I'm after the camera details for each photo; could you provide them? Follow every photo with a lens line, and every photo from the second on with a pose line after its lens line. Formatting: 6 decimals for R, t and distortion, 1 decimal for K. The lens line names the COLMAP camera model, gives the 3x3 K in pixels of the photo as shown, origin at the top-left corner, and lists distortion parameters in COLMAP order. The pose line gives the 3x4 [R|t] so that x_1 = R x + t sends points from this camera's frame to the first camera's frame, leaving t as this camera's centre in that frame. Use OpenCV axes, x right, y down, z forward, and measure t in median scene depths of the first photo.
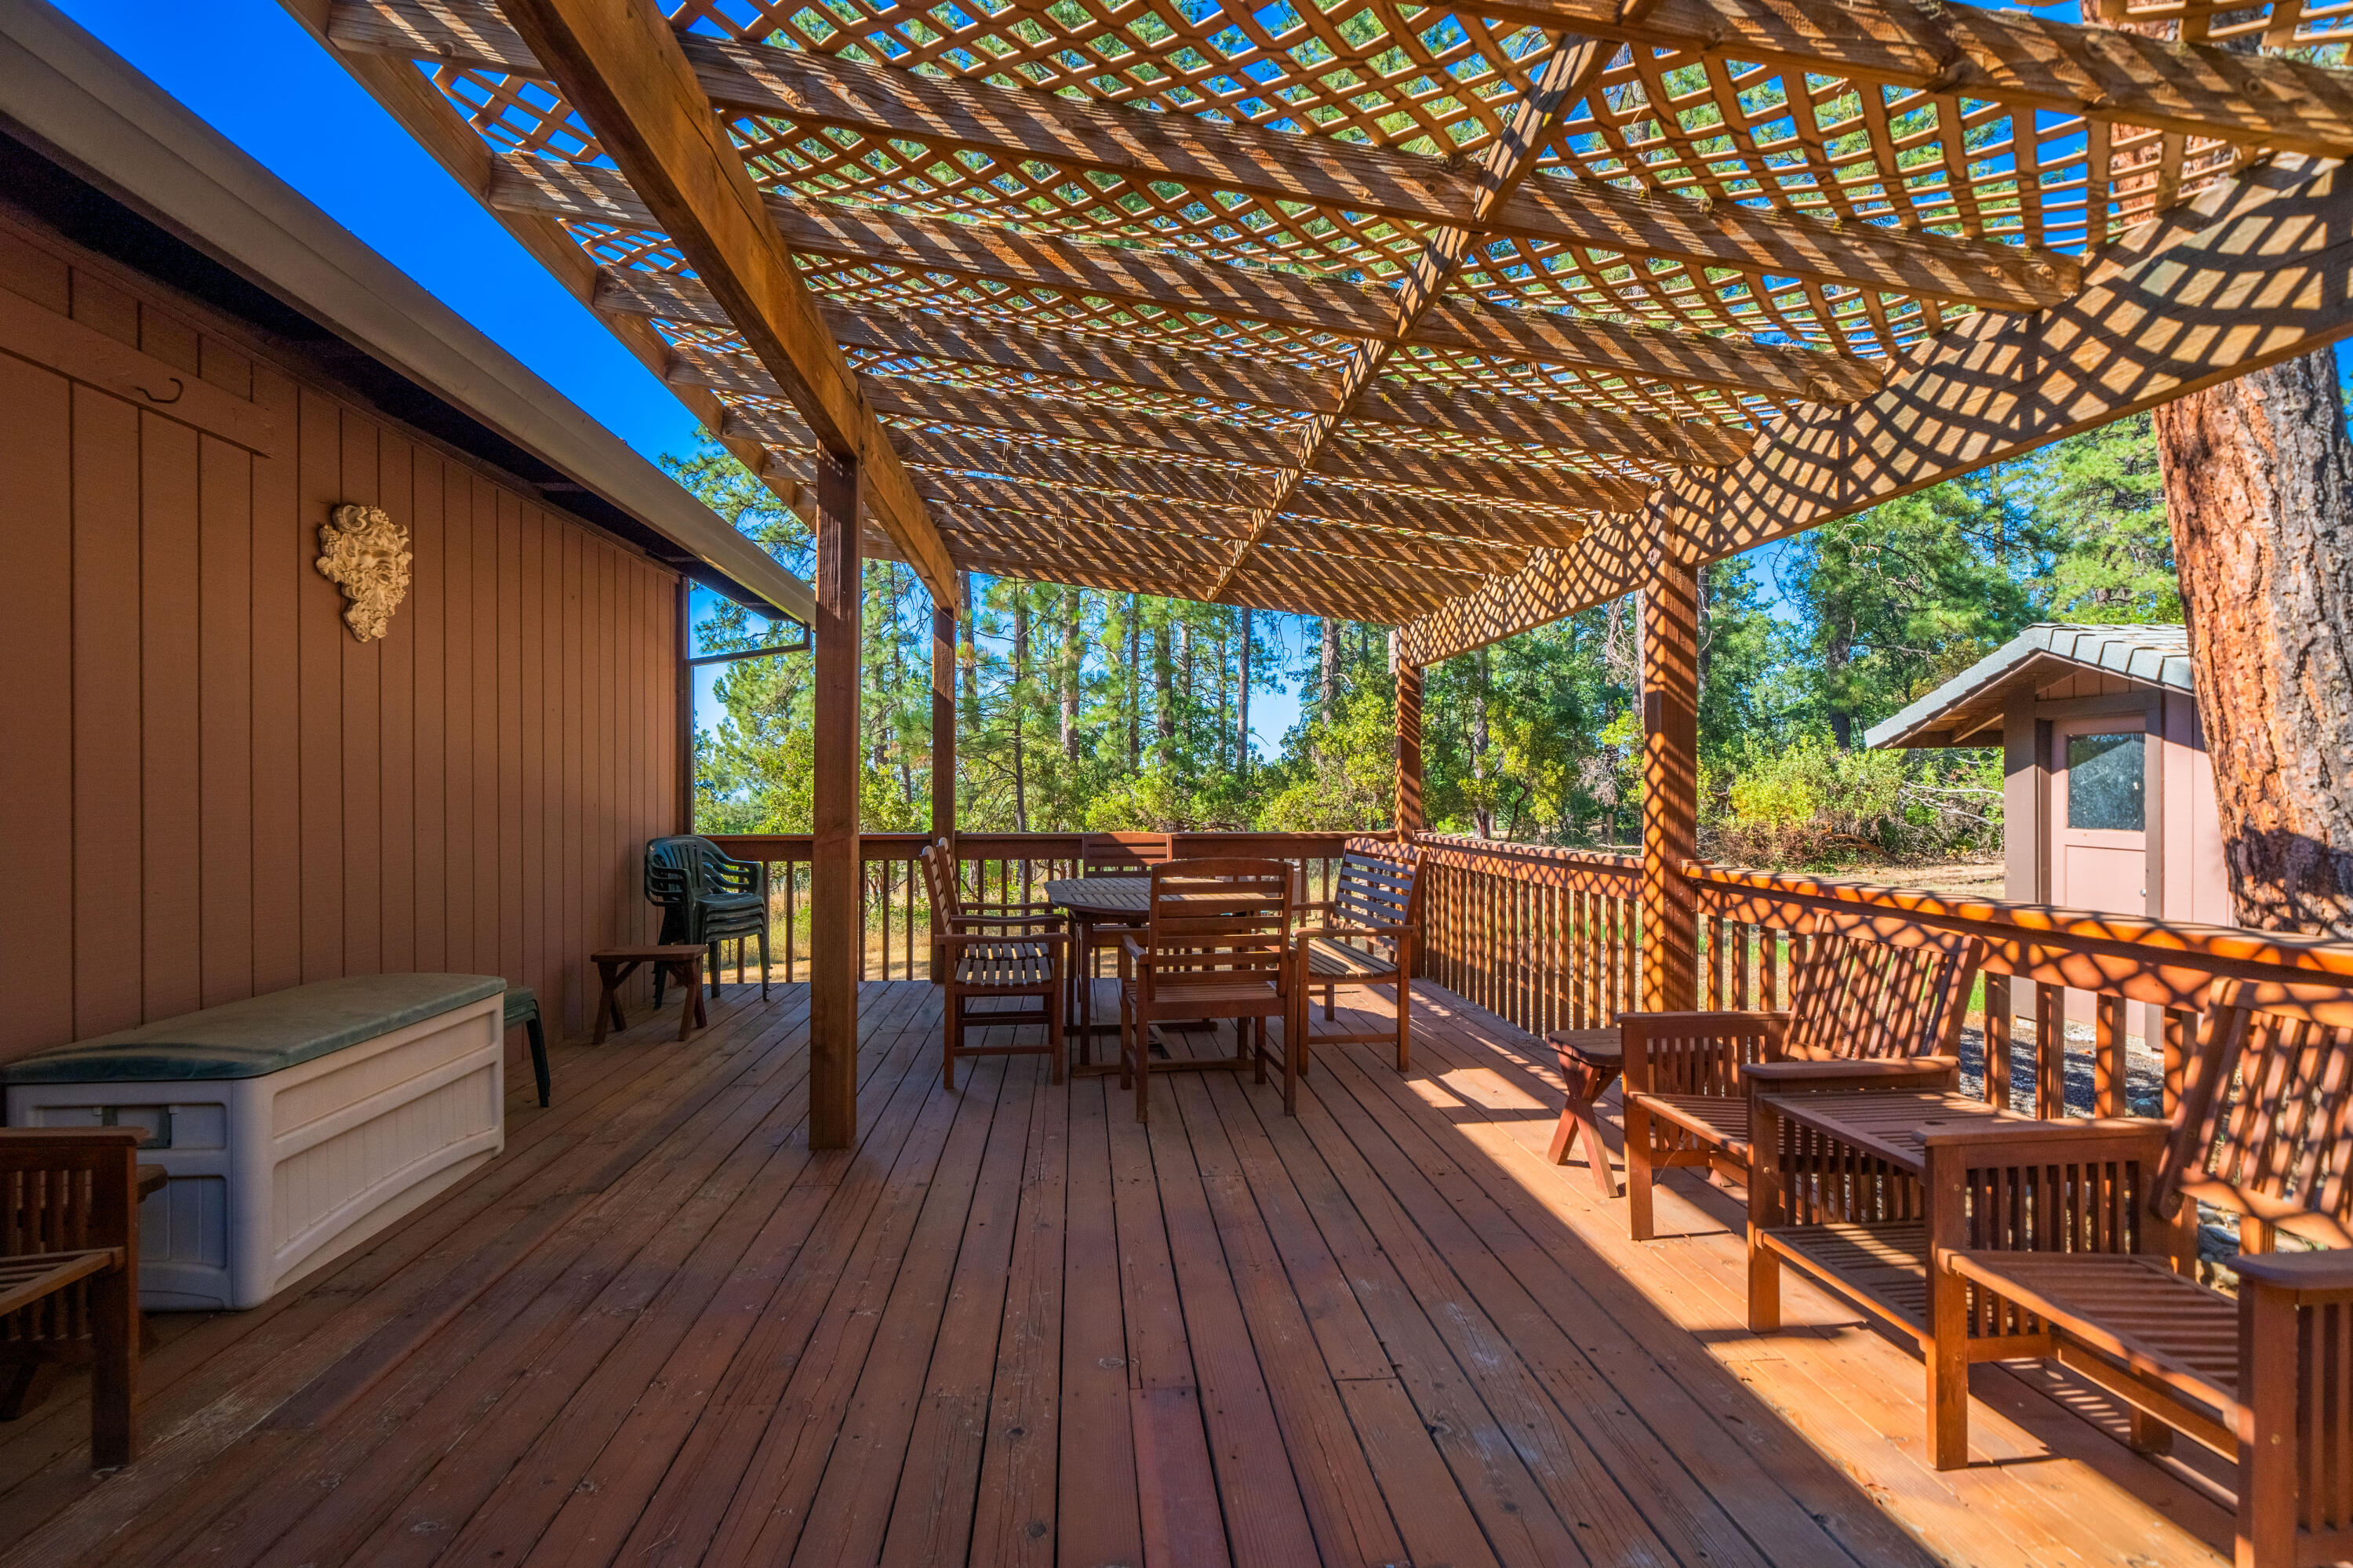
lens RADIAL K [[1092.5, 0, 1177.0], [0, 1092.5, 802.5], [0, 0, 1]] dist [-0.002144, -0.000115]
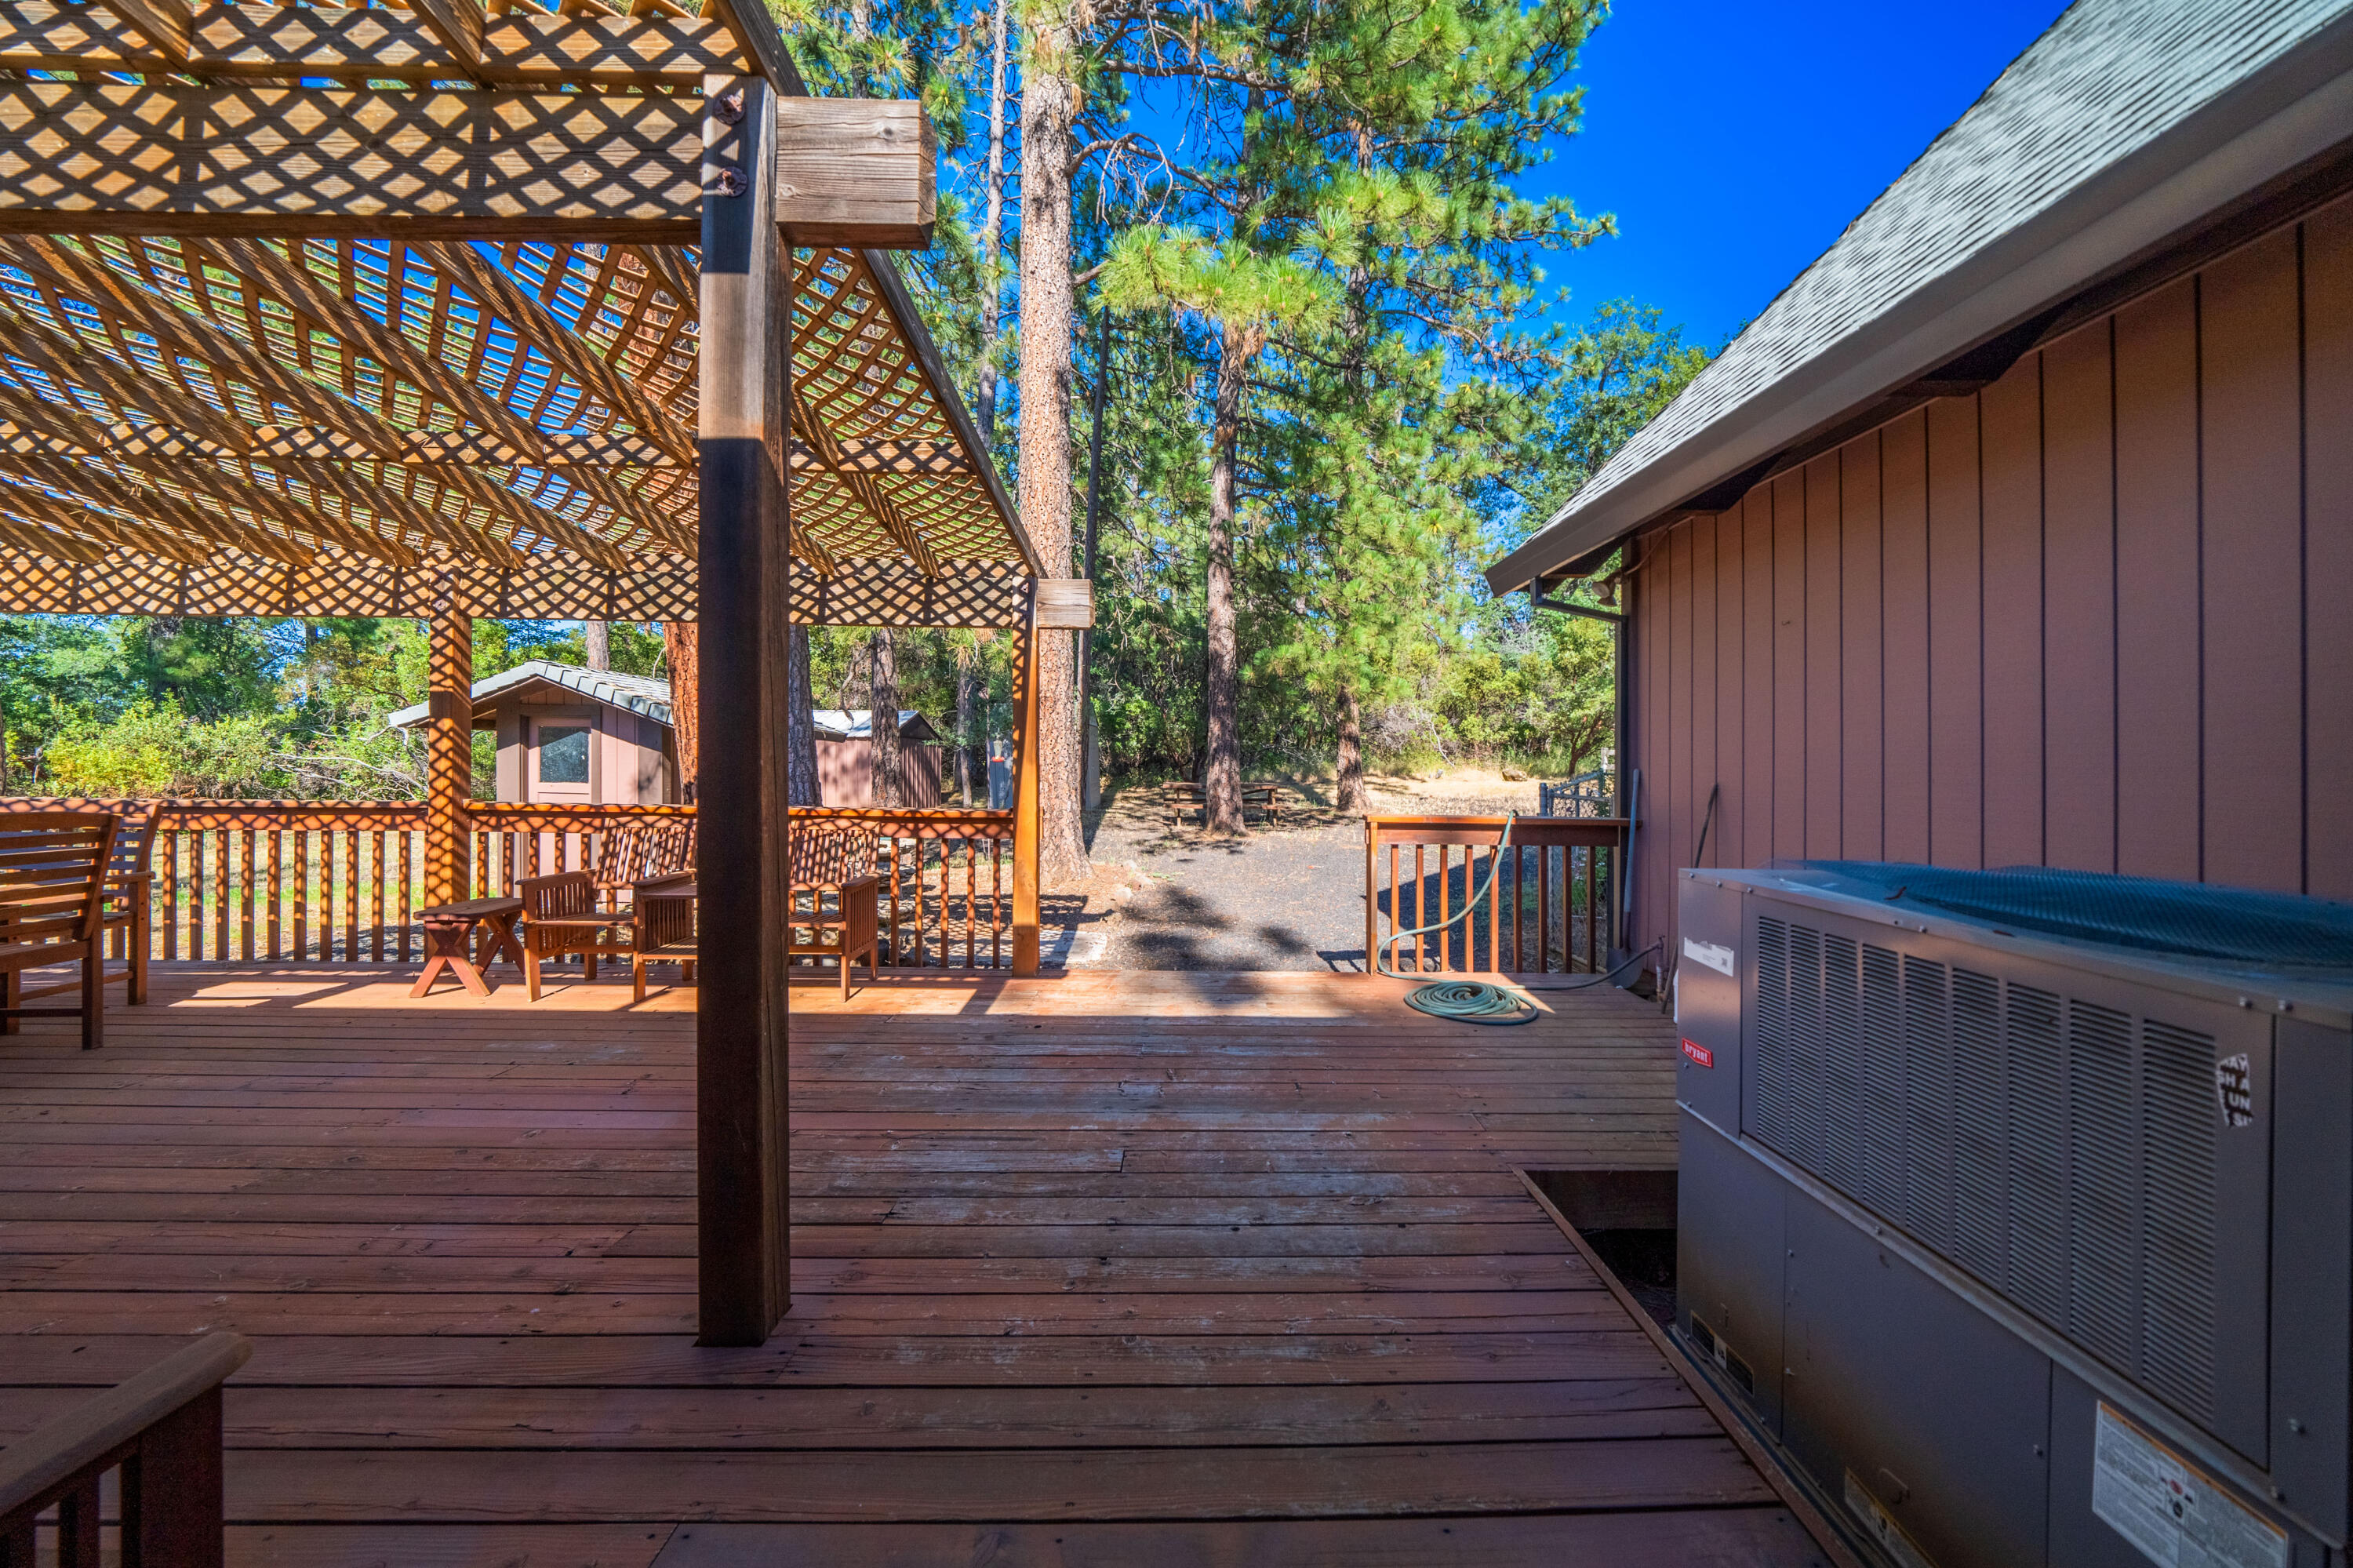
lens RADIAL K [[808.3, 0, 1180.5], [0, 808.3, 776.0], [0, 0, 1]] dist [-0.000218, -0.000026]
pose [[0.086877, -0.004792, 0.996207, -0.620033], [-0.002926, 0.999983, 0.005066, 0.009687], [-0.996215, -0.003355, 0.086862, -0.150285]]
